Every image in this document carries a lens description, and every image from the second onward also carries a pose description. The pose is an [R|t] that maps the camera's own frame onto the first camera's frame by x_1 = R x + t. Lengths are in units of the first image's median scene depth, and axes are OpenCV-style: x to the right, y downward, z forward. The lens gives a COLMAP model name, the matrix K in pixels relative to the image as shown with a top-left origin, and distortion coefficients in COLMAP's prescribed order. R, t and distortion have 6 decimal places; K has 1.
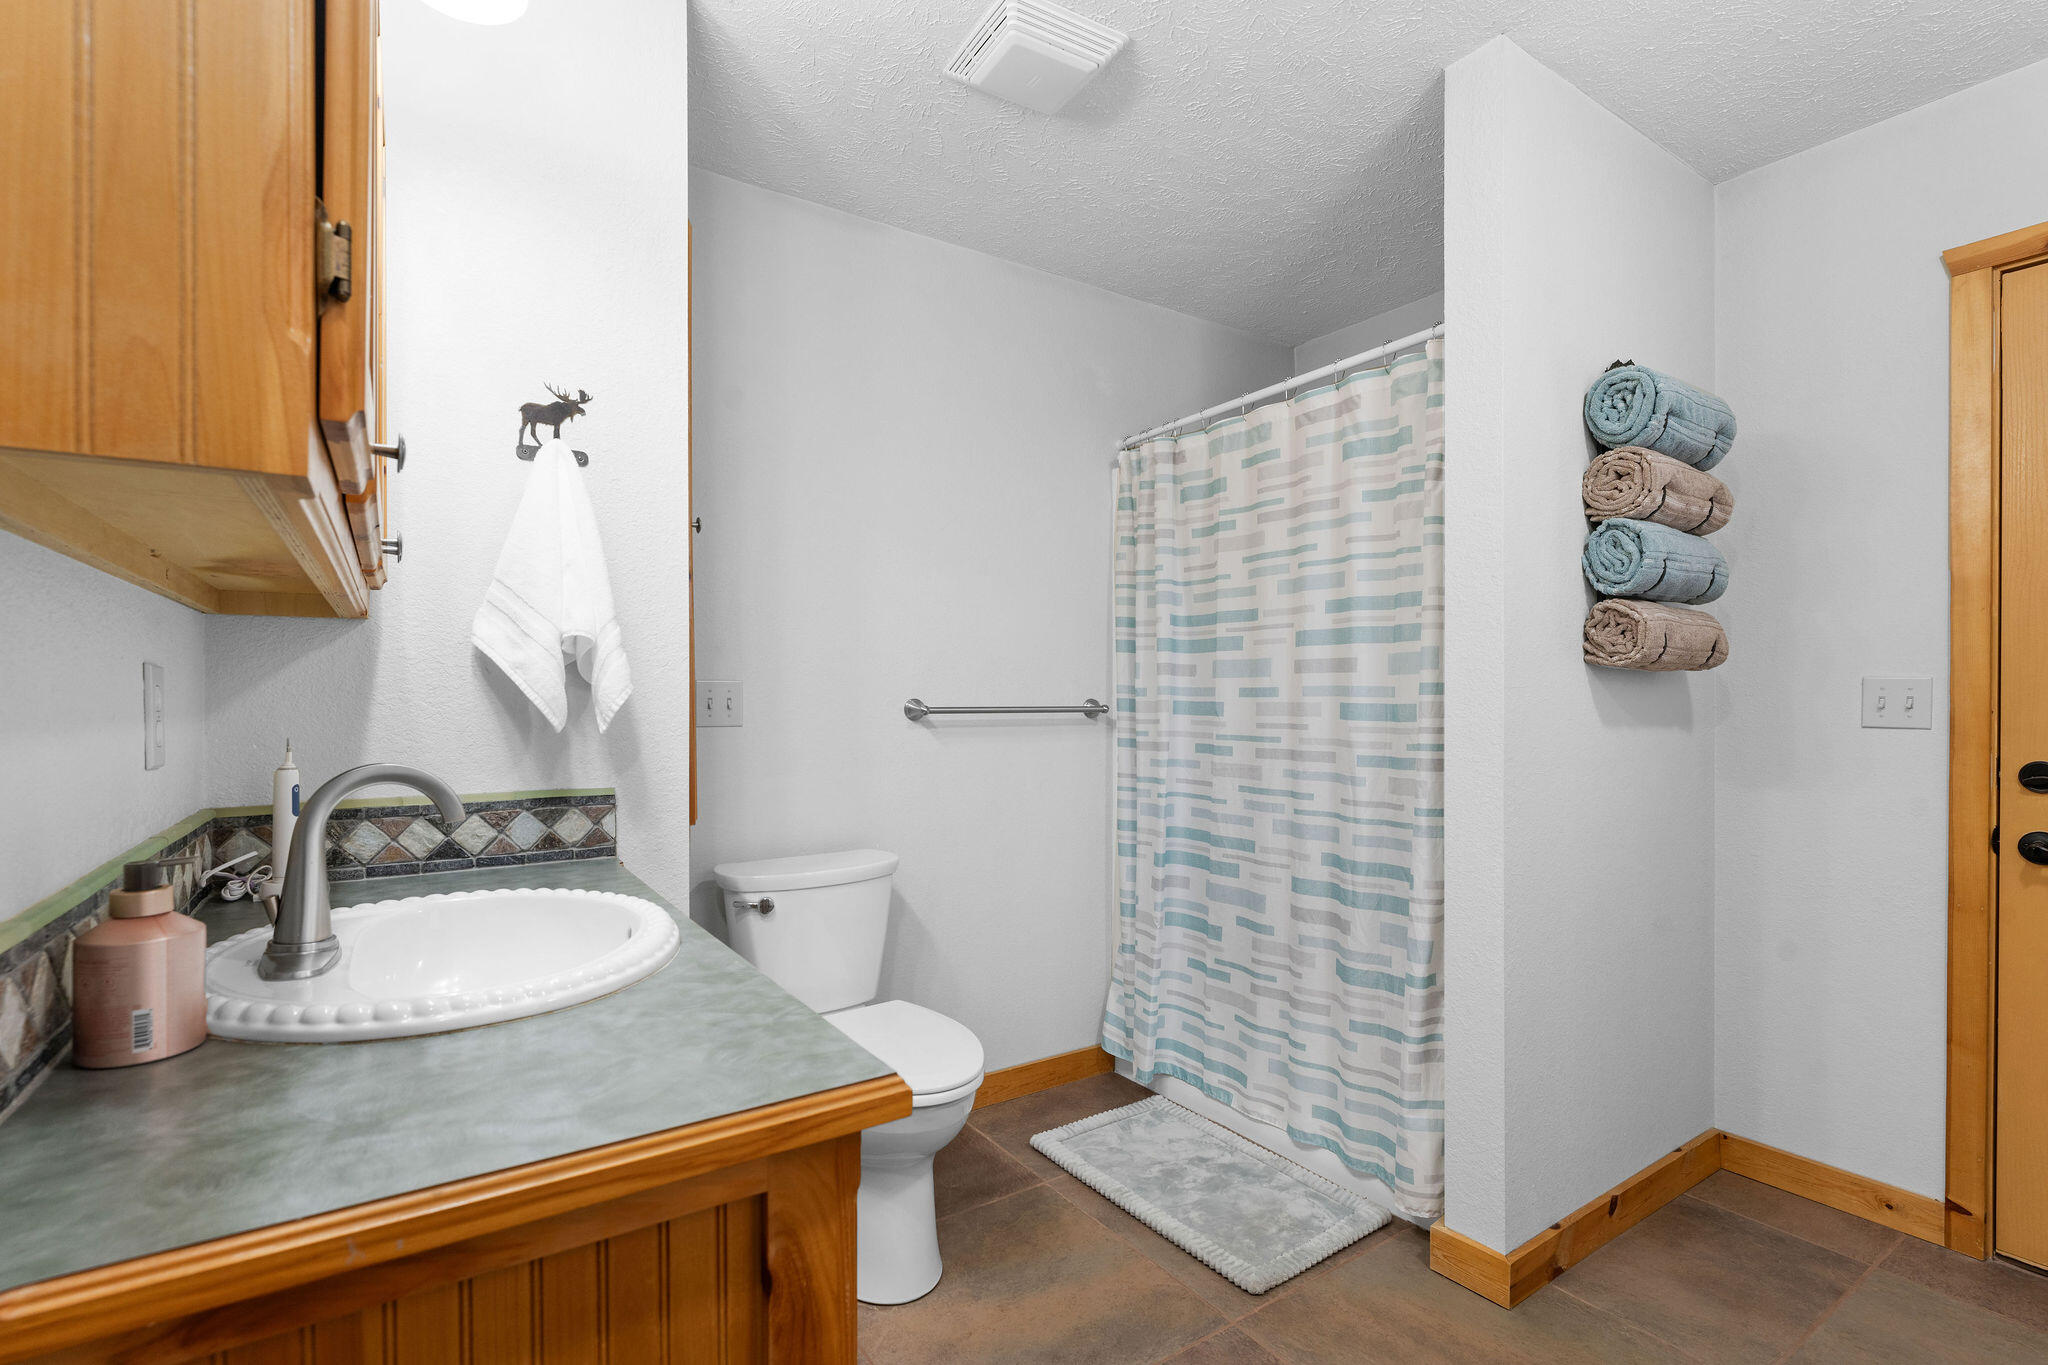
lens RADIAL K [[934.9, 0, 1025.3], [0, 934.9, 691.5], [0, 0, 1]] dist [-0.002482, 0.000137]
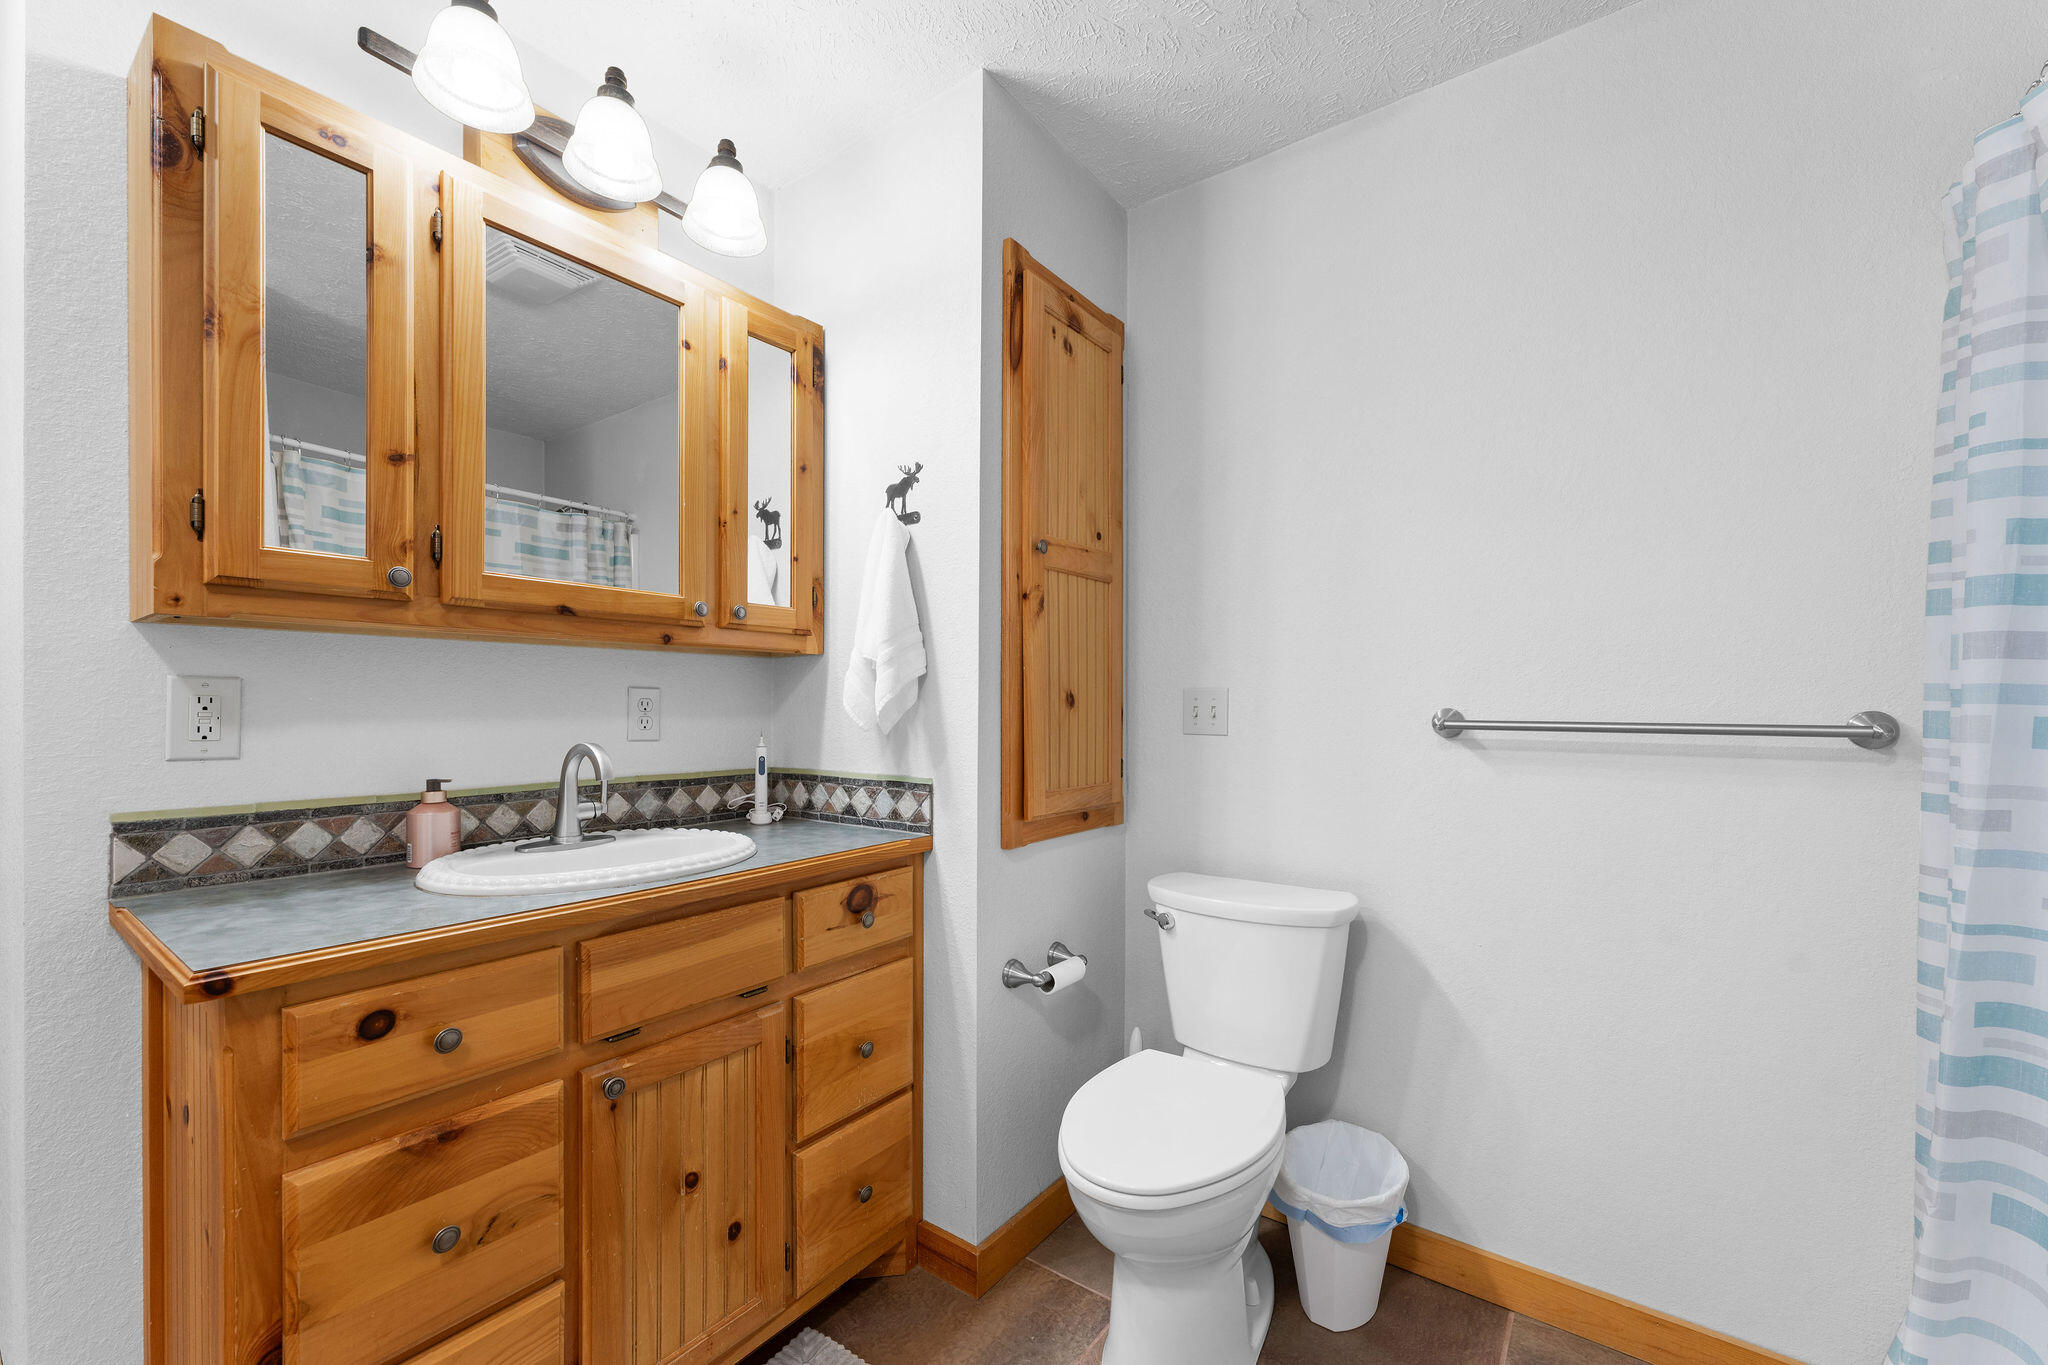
lens RADIAL K [[815.5, 0, 1024.5], [0, 815.5, 709.9], [0, 0, 1]] dist [0.000170, 0.000668]
pose [[0.341214, 0.005976, -0.939967, 0.619169], [0.001837, 0.999974, 0.007025, 0.005181], [0.939984, -0.004124, 0.341194, 0.761156]]
